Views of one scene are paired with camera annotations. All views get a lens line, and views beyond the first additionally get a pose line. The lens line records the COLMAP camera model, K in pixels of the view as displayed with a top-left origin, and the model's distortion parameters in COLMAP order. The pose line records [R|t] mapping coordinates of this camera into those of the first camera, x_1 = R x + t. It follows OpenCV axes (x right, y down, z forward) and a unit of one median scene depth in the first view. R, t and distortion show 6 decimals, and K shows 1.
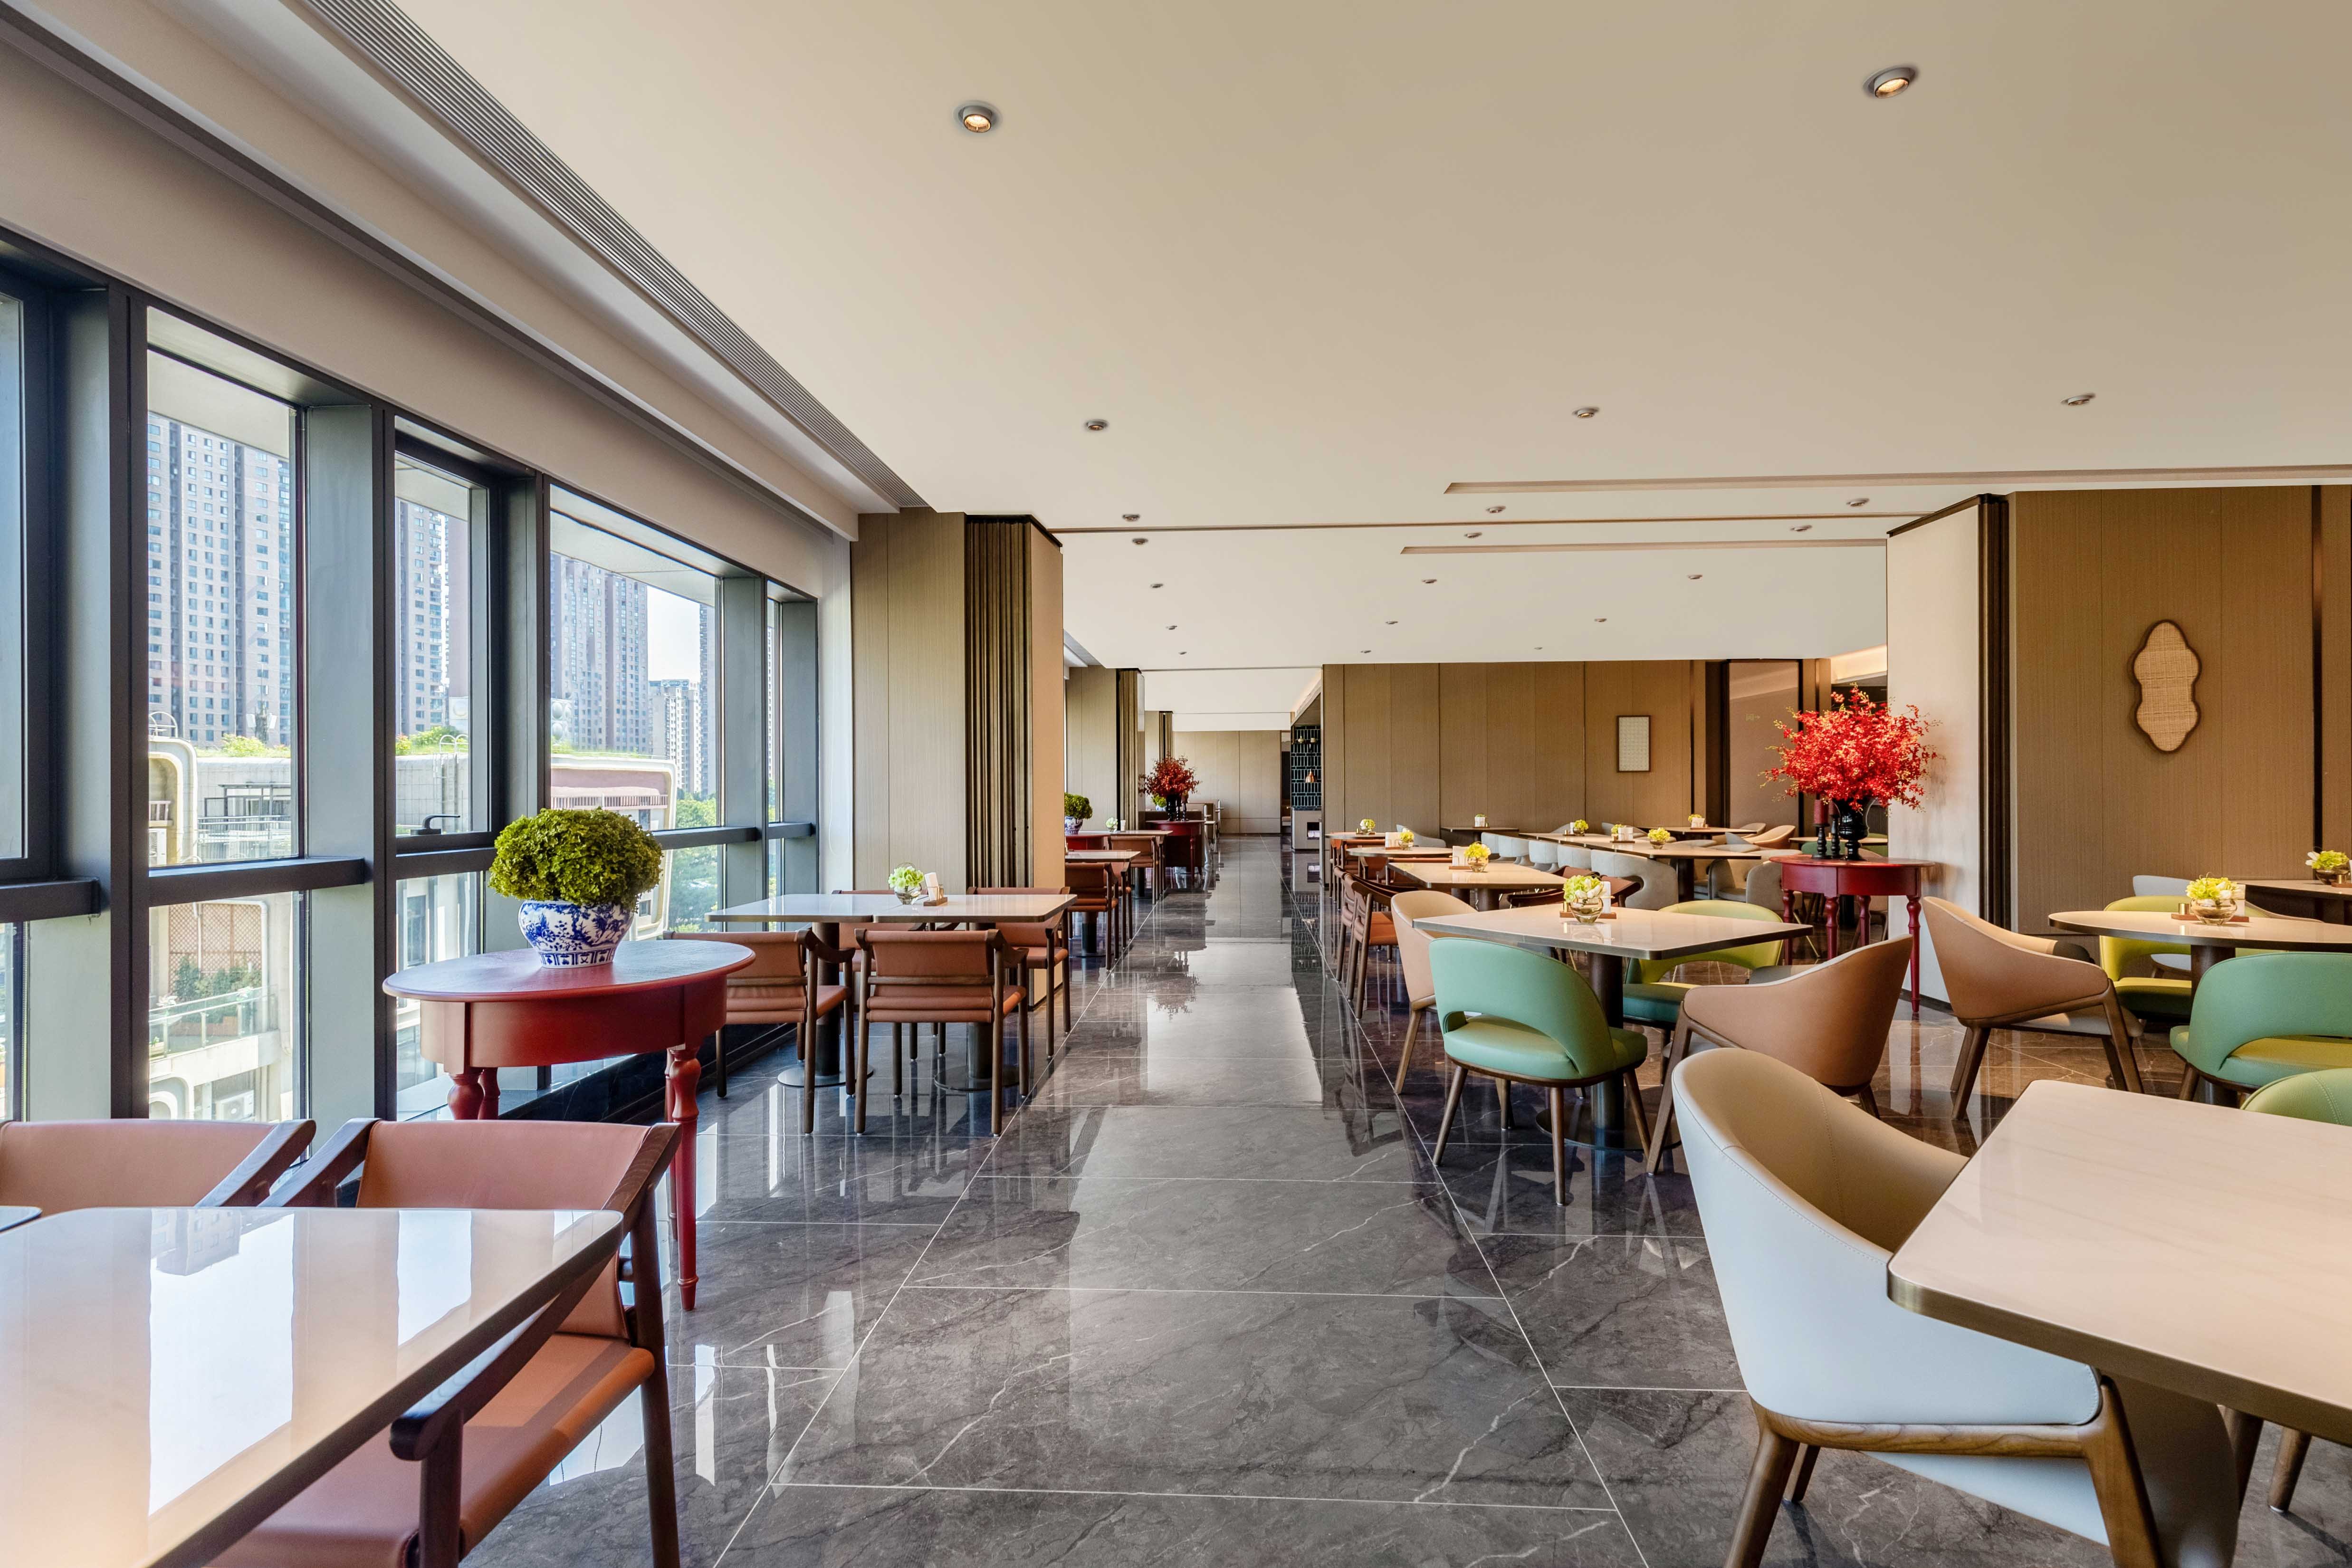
lens RADIAL K [[1050.3, 0, 1176.0], [0, 1050.3, 784.0], [0, 0, 1]] dist [0.015053, -0.005342]
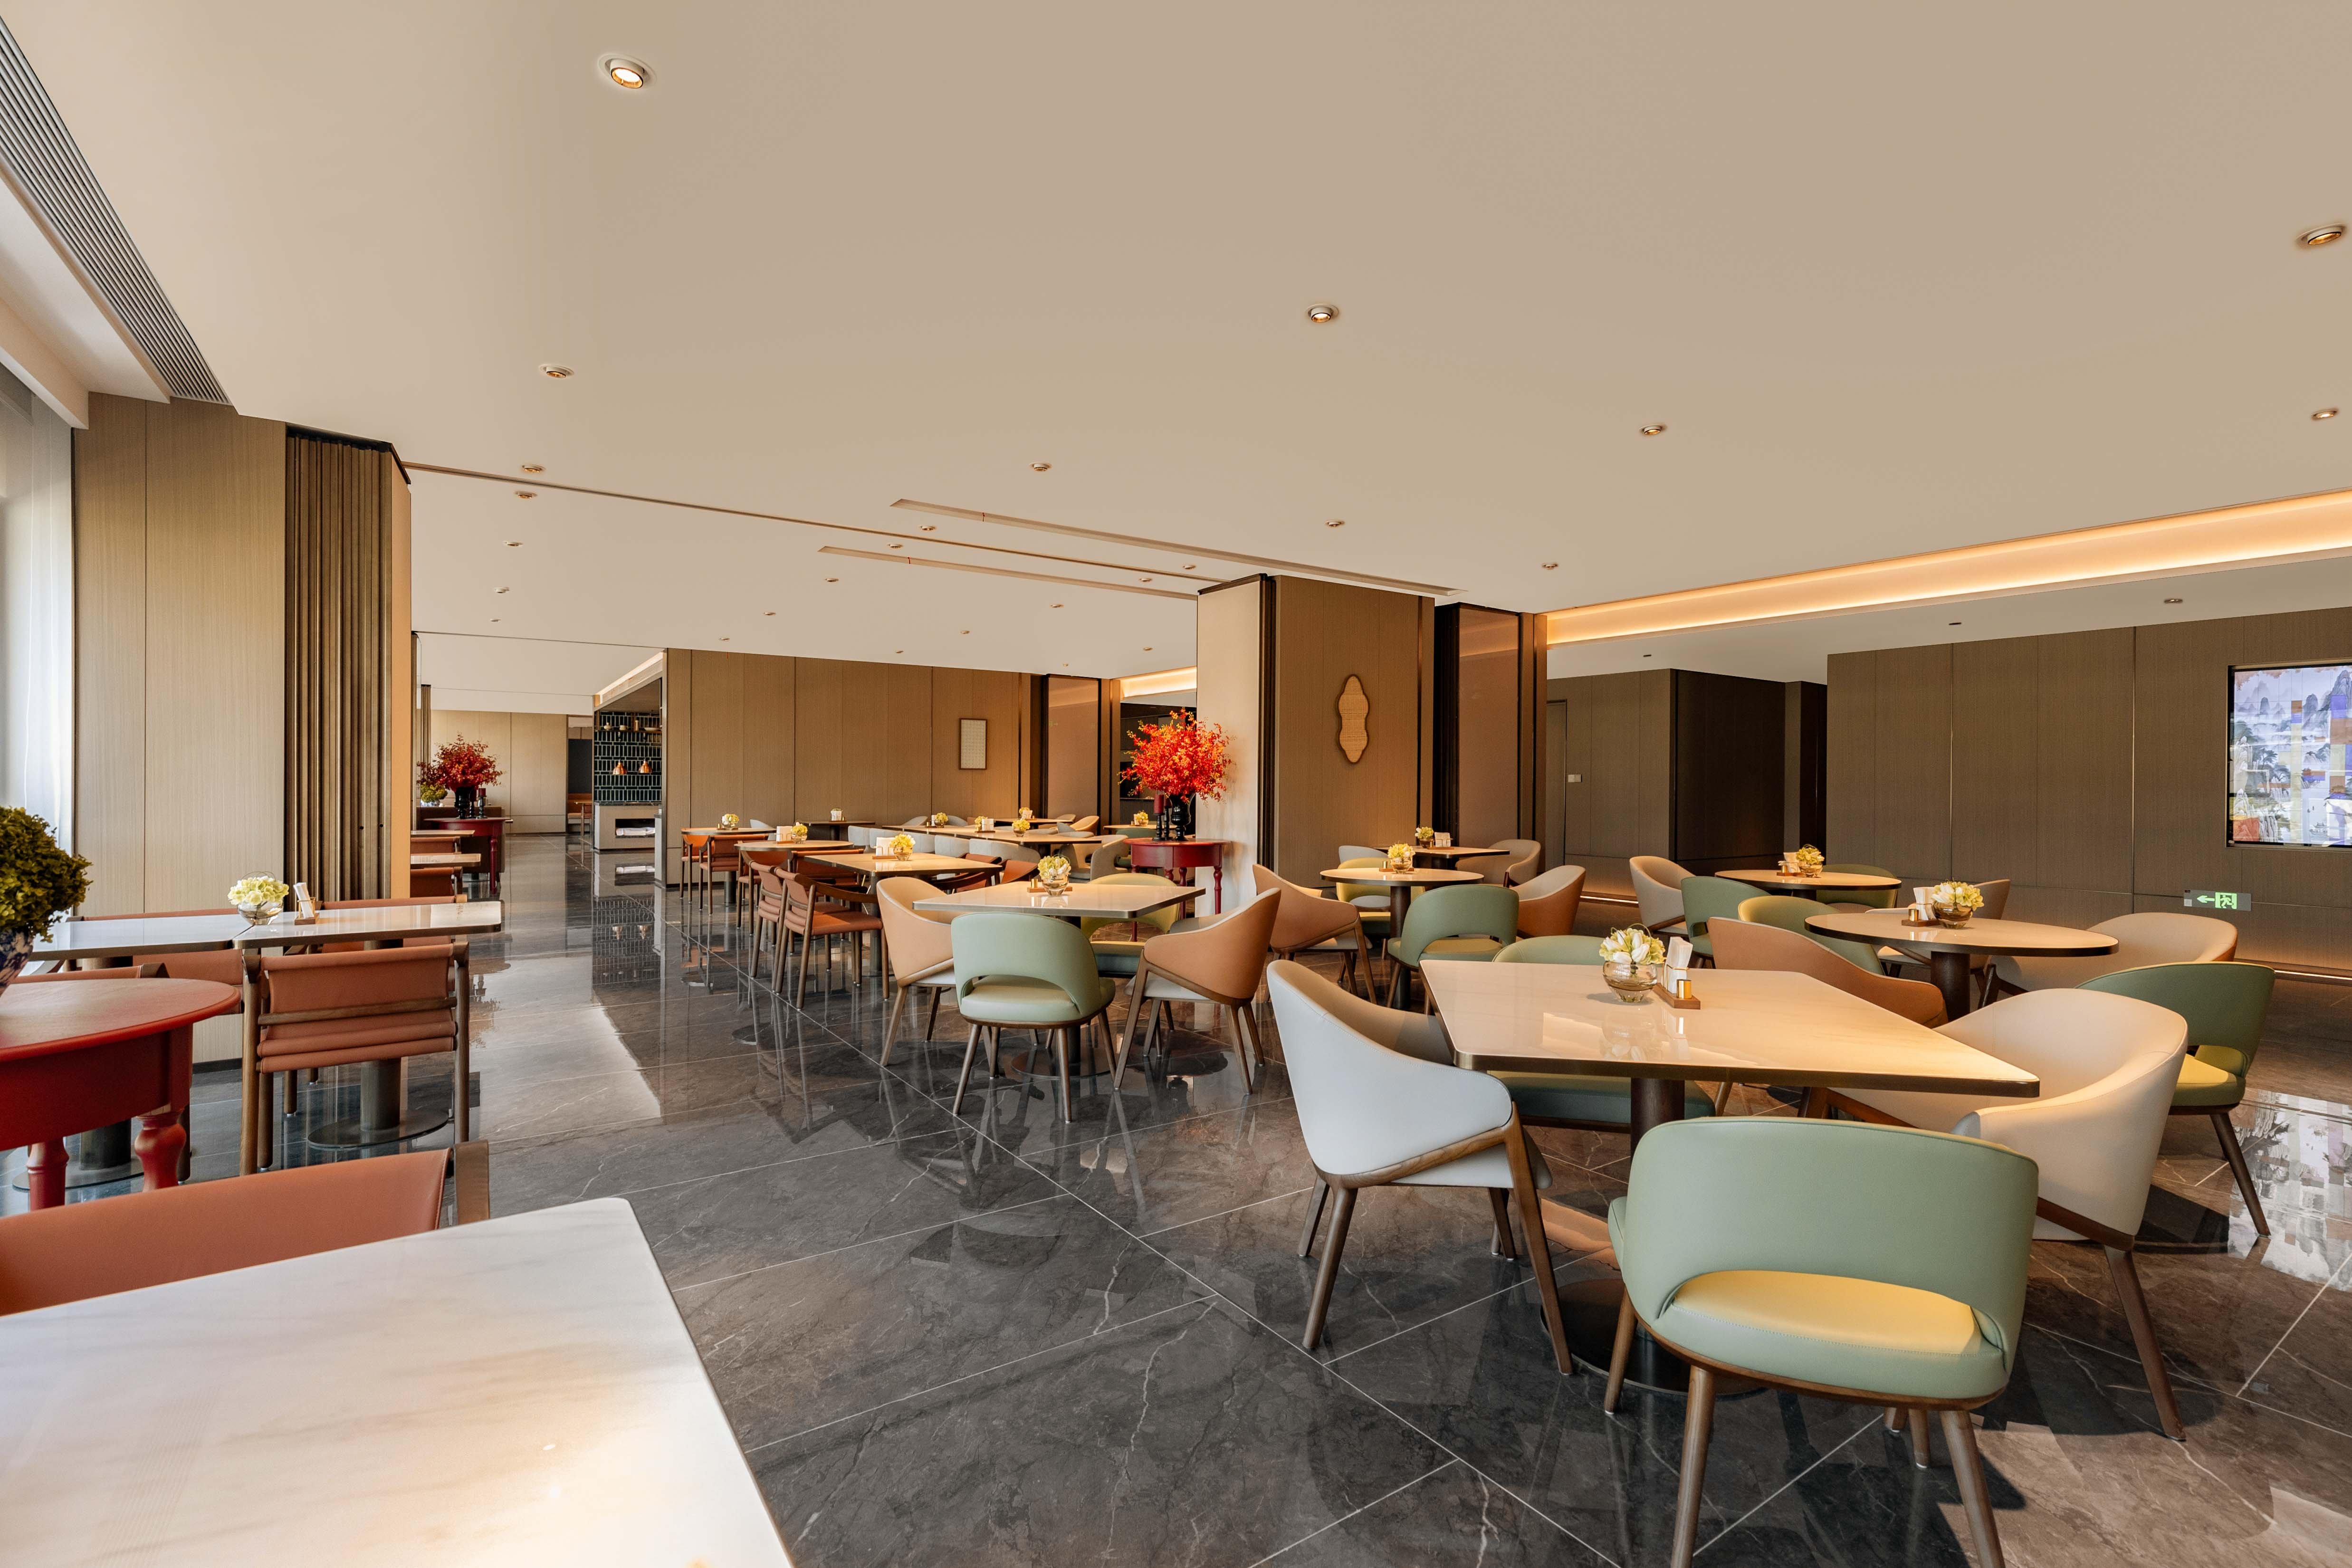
lens RADIAL K [[1050.3, 0, 1176.0], [0, 1050.3, 784.0], [0, 0, 1]] dist [0.015053, -0.005342]
pose [[0.795281, 0.008922, 0.606175, -0.150075], [-0.011723, 0.999931, 0.000662, 0.001420], [-0.606127, -0.007633, 0.795331, -0.025137]]
